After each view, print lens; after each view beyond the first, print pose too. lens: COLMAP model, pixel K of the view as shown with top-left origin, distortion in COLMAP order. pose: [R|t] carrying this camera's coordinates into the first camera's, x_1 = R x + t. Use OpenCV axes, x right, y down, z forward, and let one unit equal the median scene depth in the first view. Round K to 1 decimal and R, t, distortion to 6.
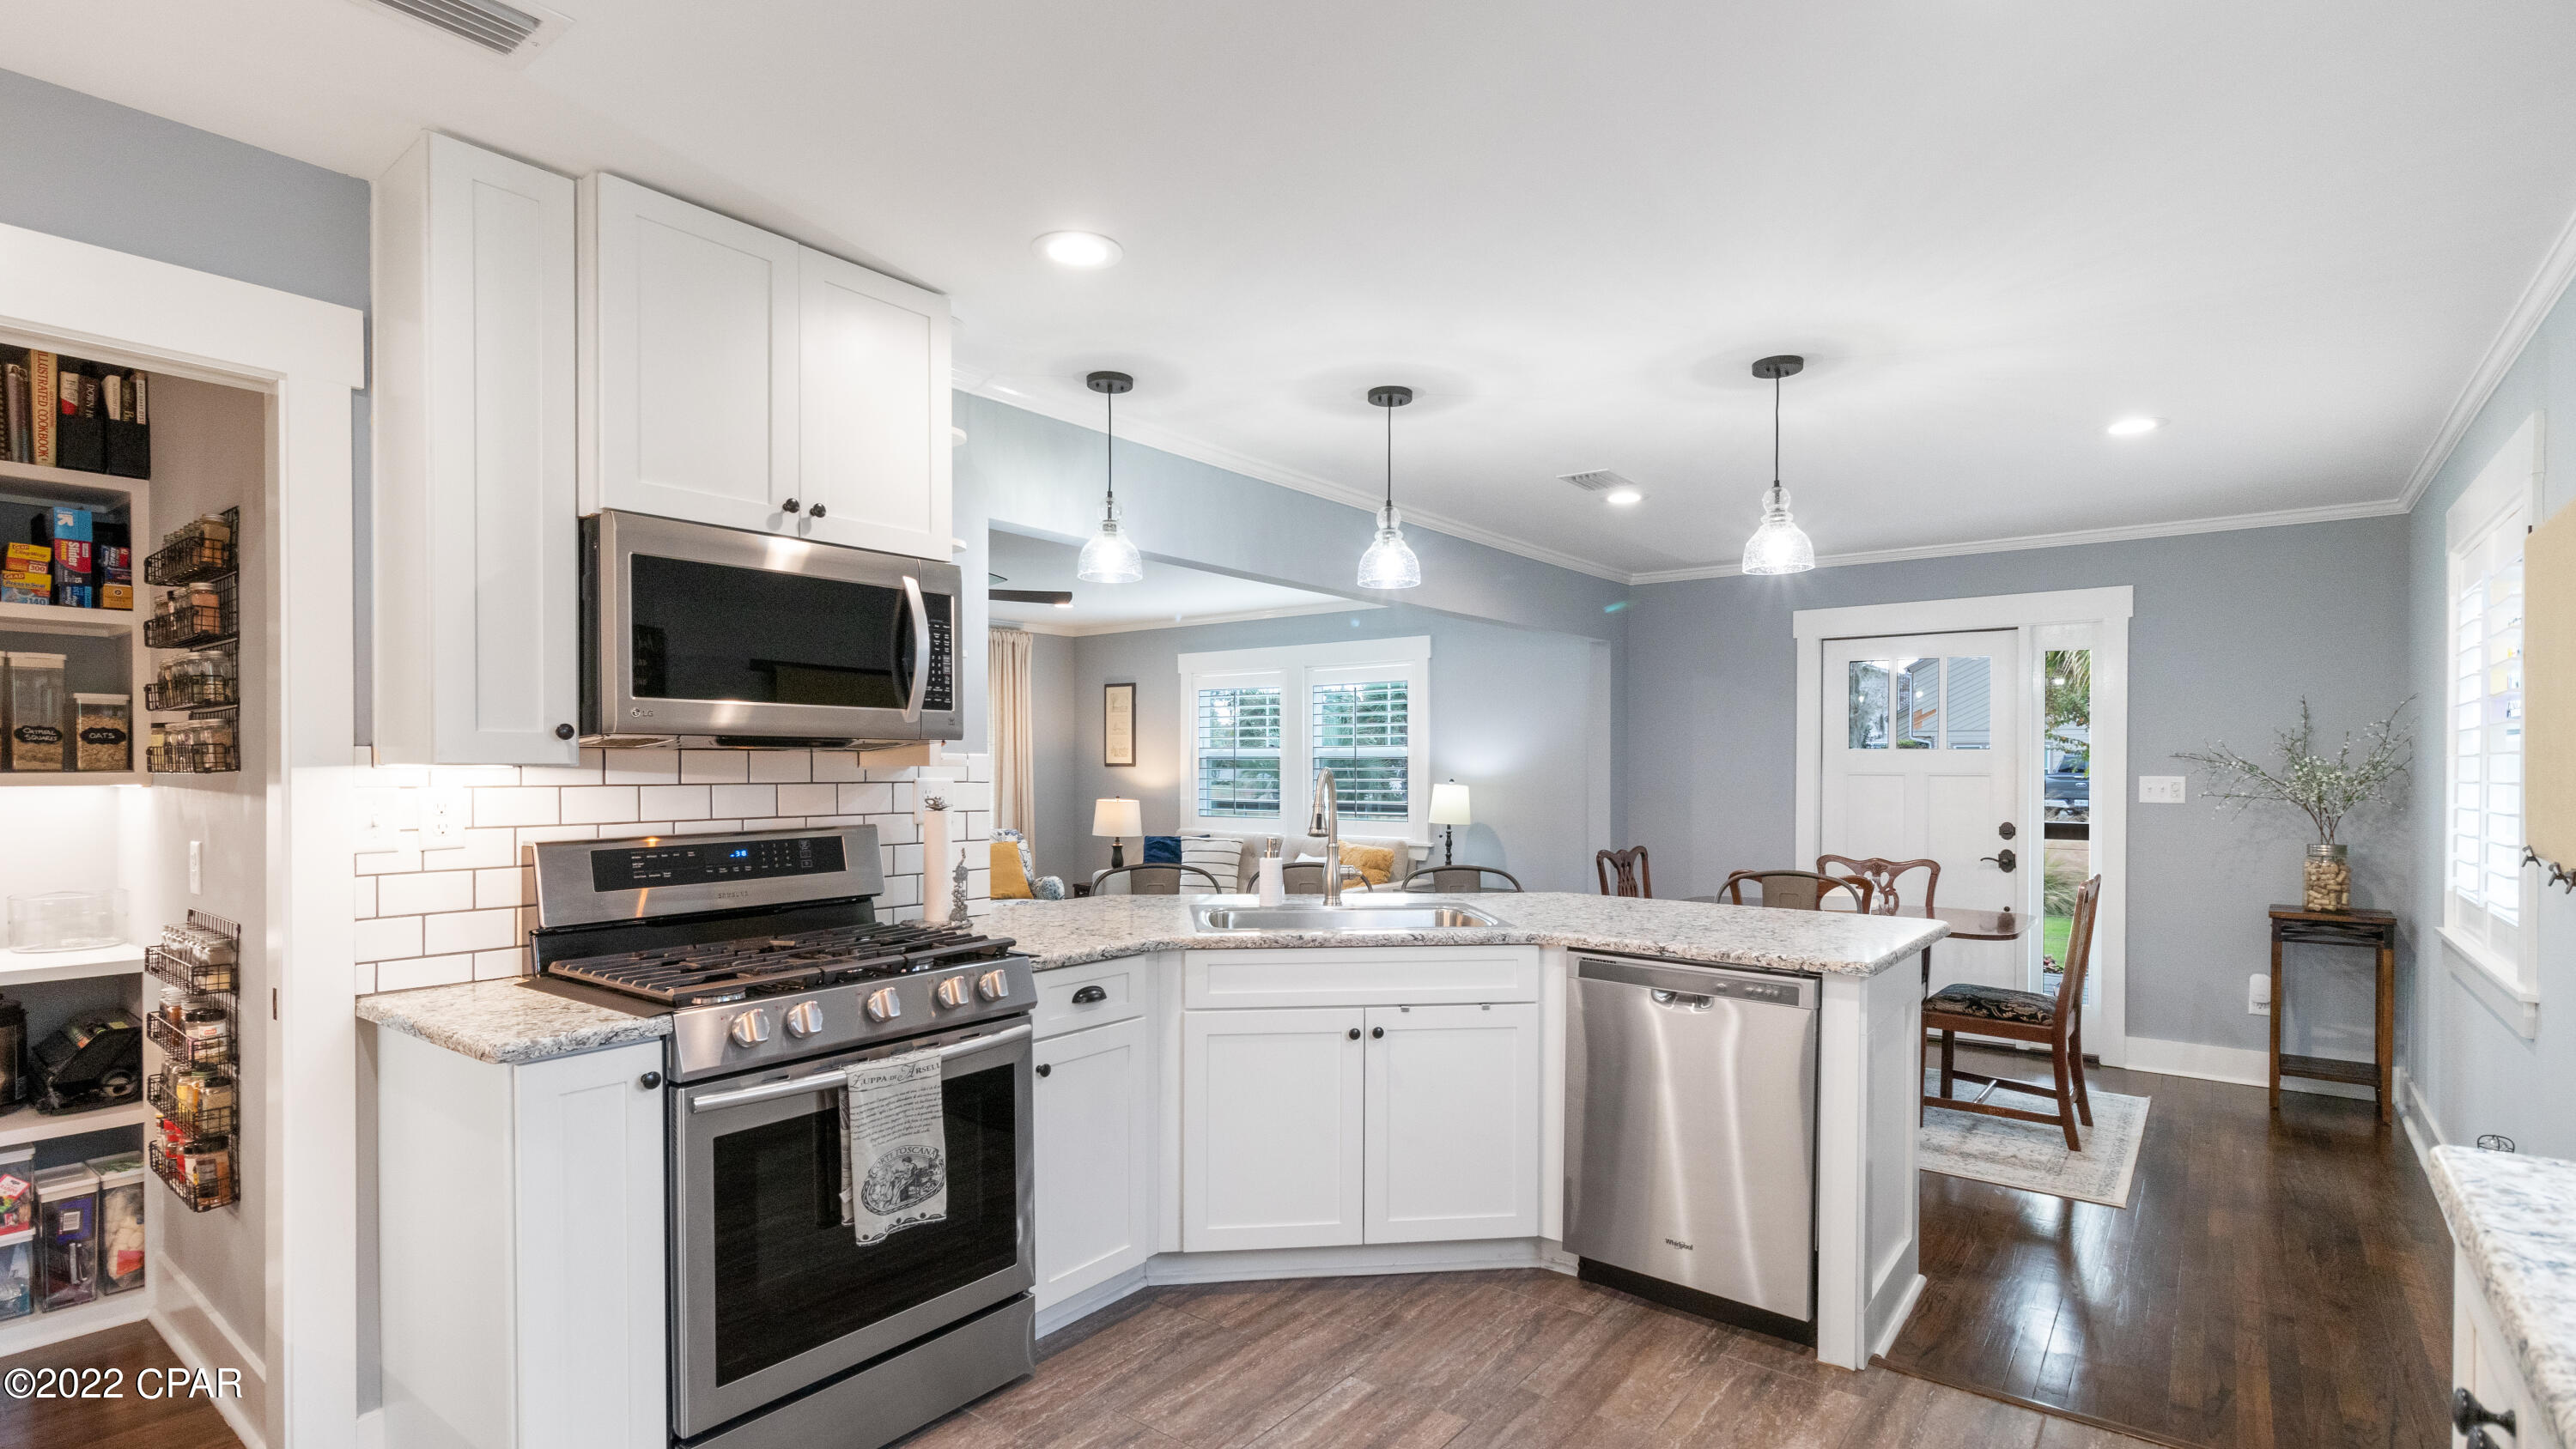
lens RADIAL K [[1213.3, 0, 1282.8], [0, 1213.3, 764.3], [0, 0, 1]] dist [0.002509, 0.000403]
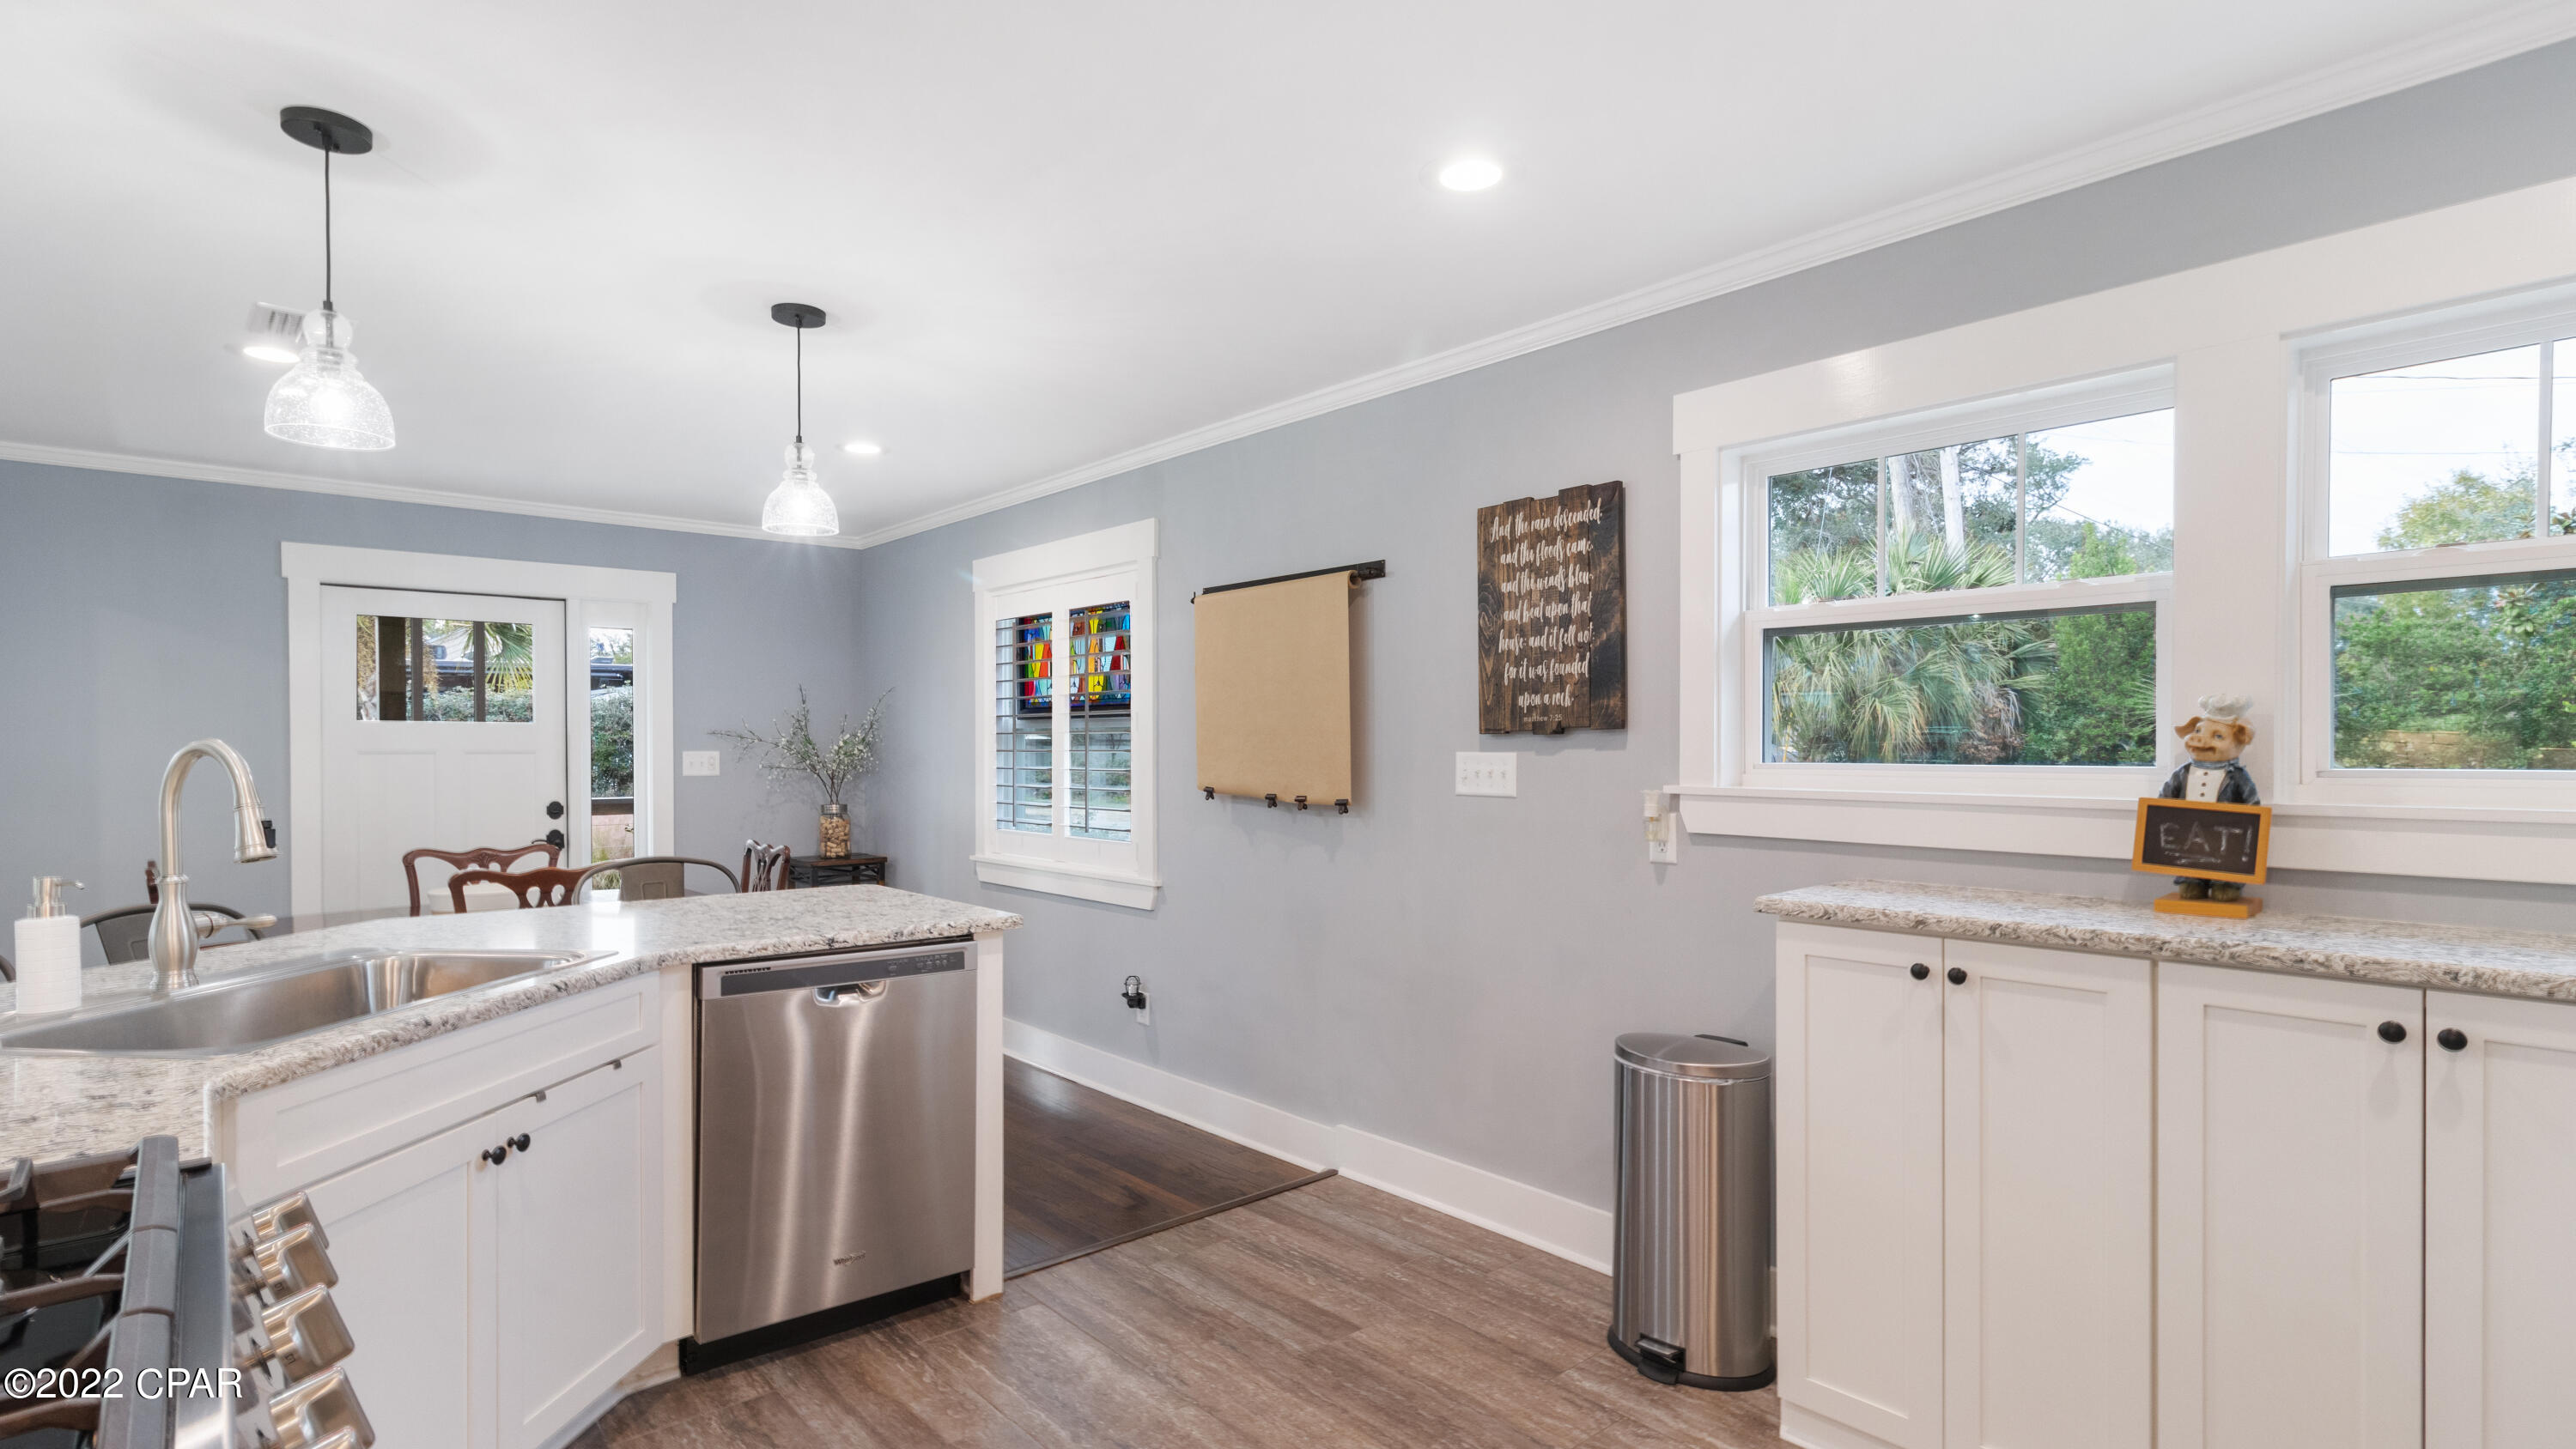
lens RADIAL K [[1251.4, 0, 1309.6], [0, 1251.4, 747.3], [0, 0, 1]] dist [0.001893, 0.000979]
pose [[0.176905, -0.003371, 0.984222, -0.349001], [0.001388, 0.999994, 0.003176, 0.004306], [-0.984227, 0.000805, 0.176909, 0.316145]]
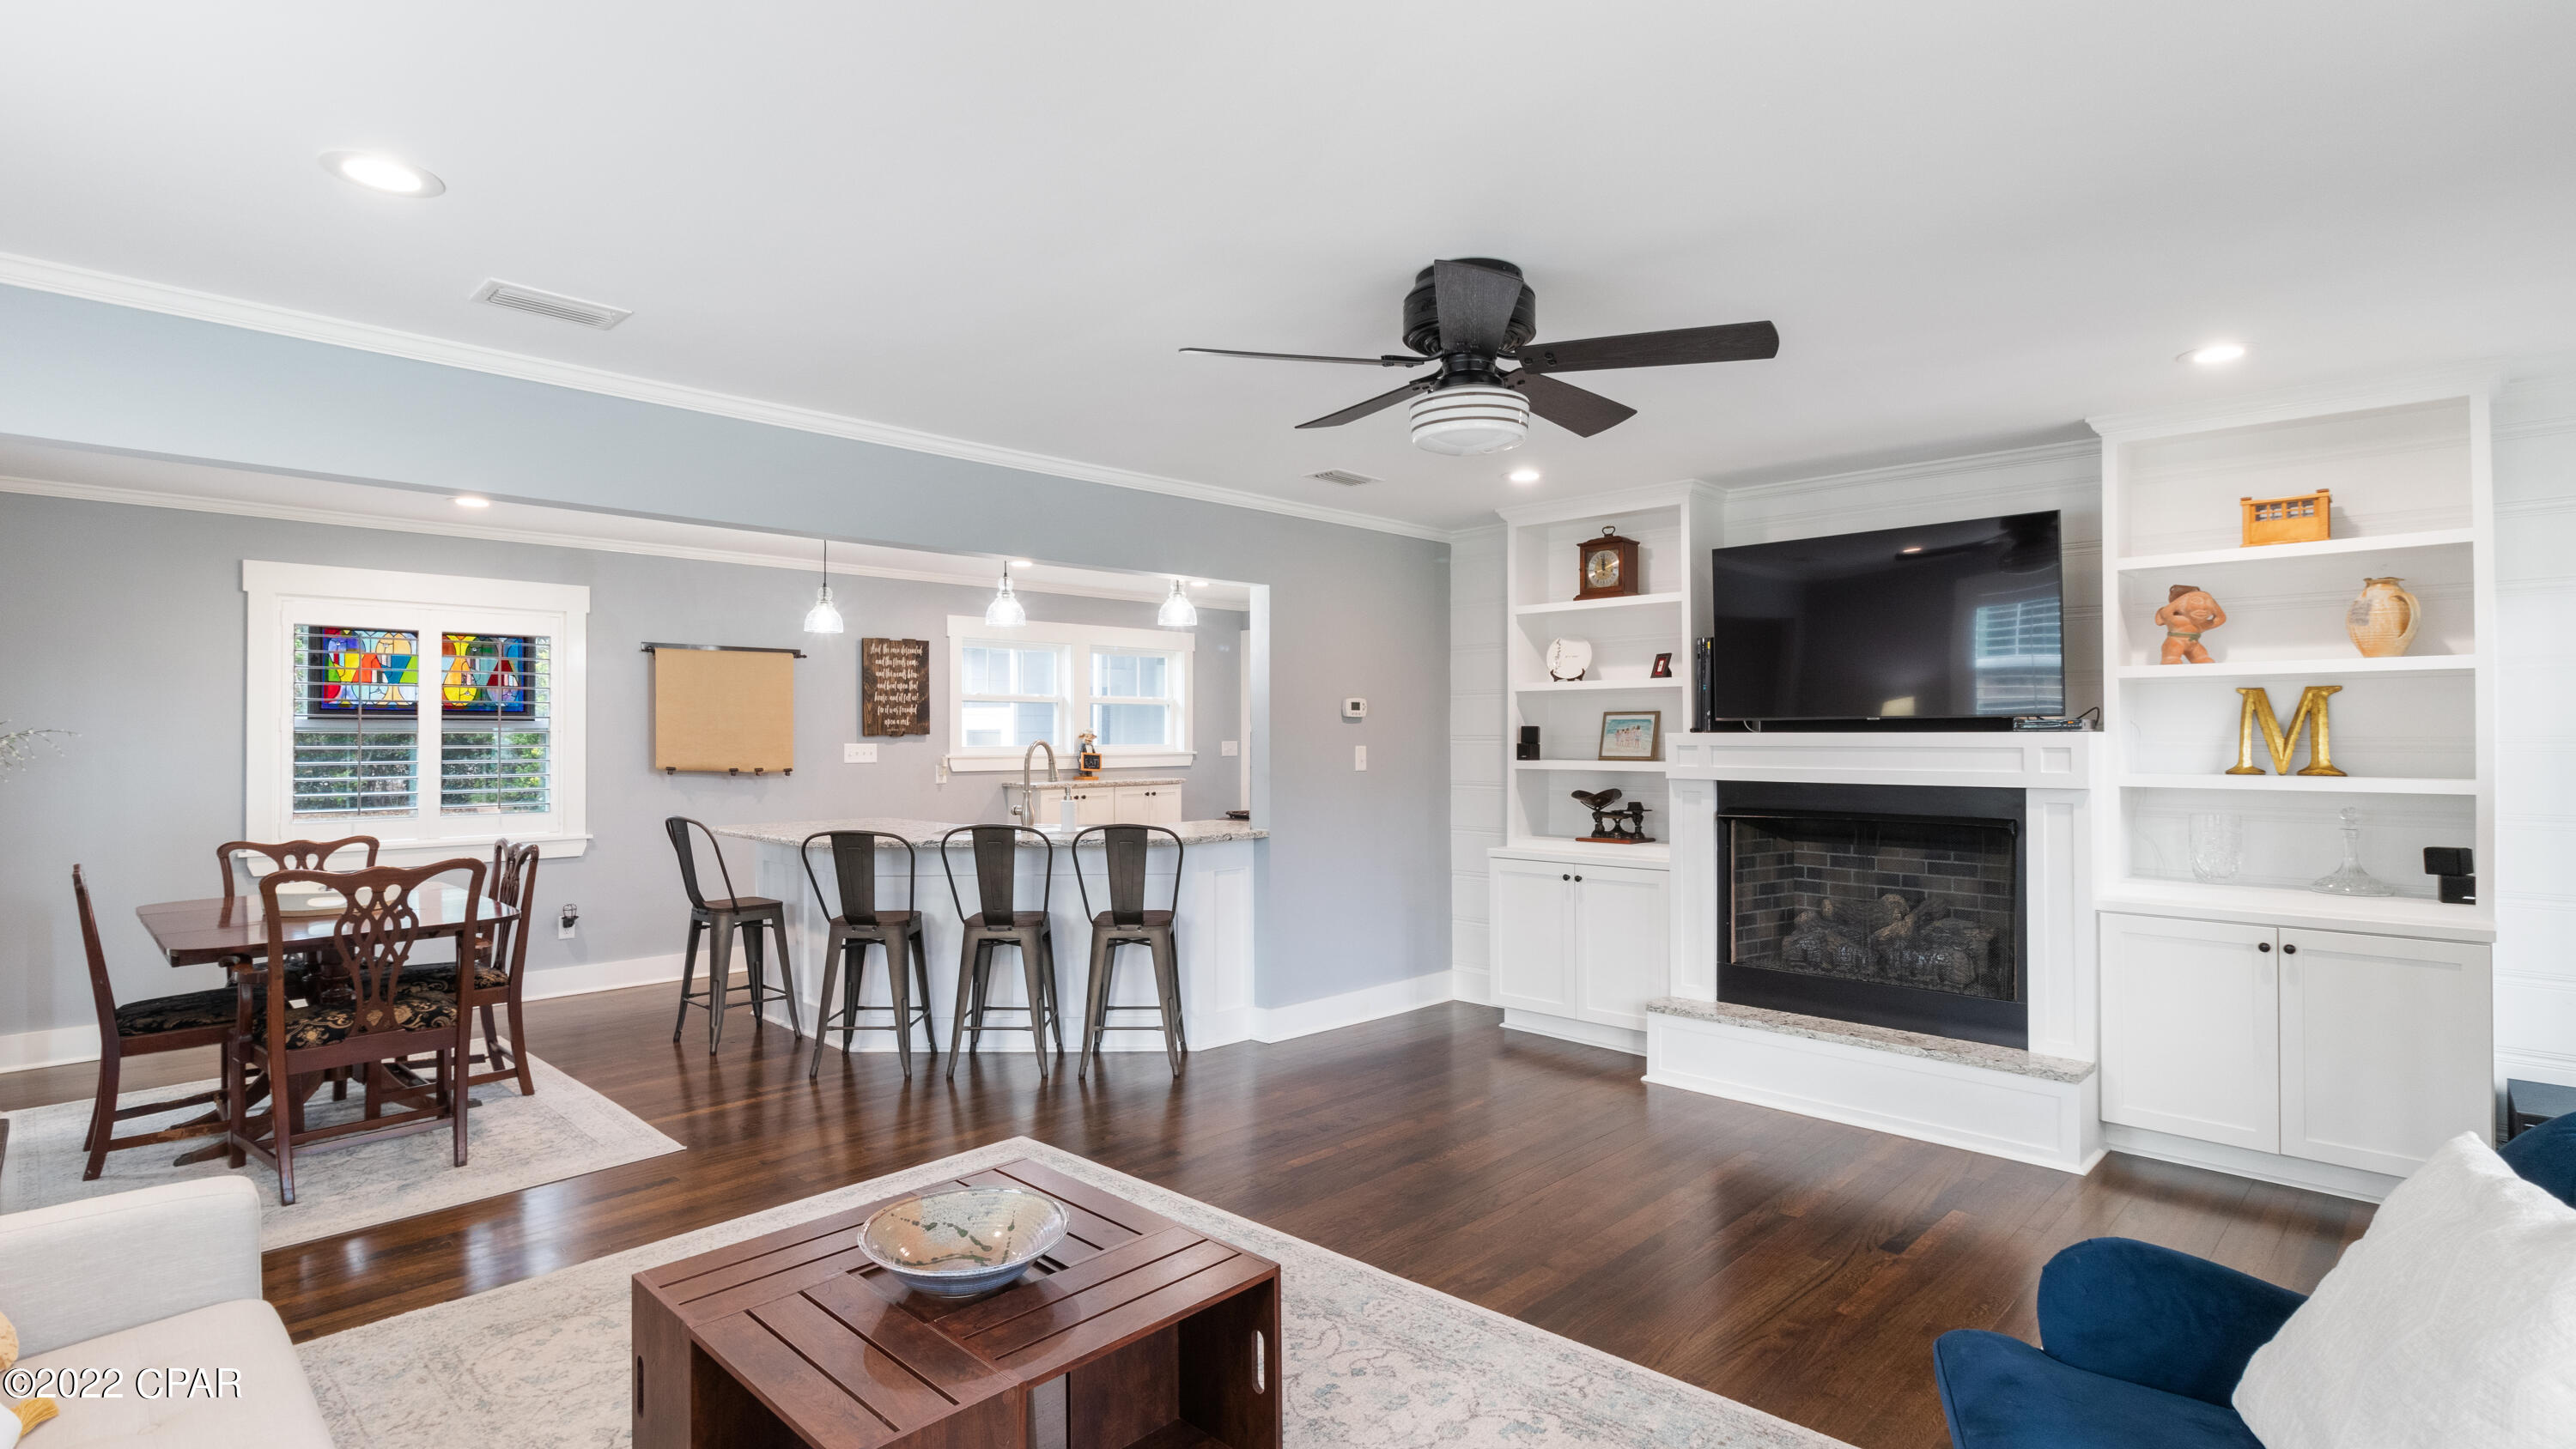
lens RADIAL K [[1220.4, 0, 1324.7], [0, 1220.4, 728.7], [0, 0, 1]] dist [-0.000246, -0.000001]
pose [[-0.995473, 0.000618, 0.095047, -0.385724], [0.000134, 0.999987, -0.005102, -0.002328], [-0.095049, -0.005066, -0.995460, 2.003573]]
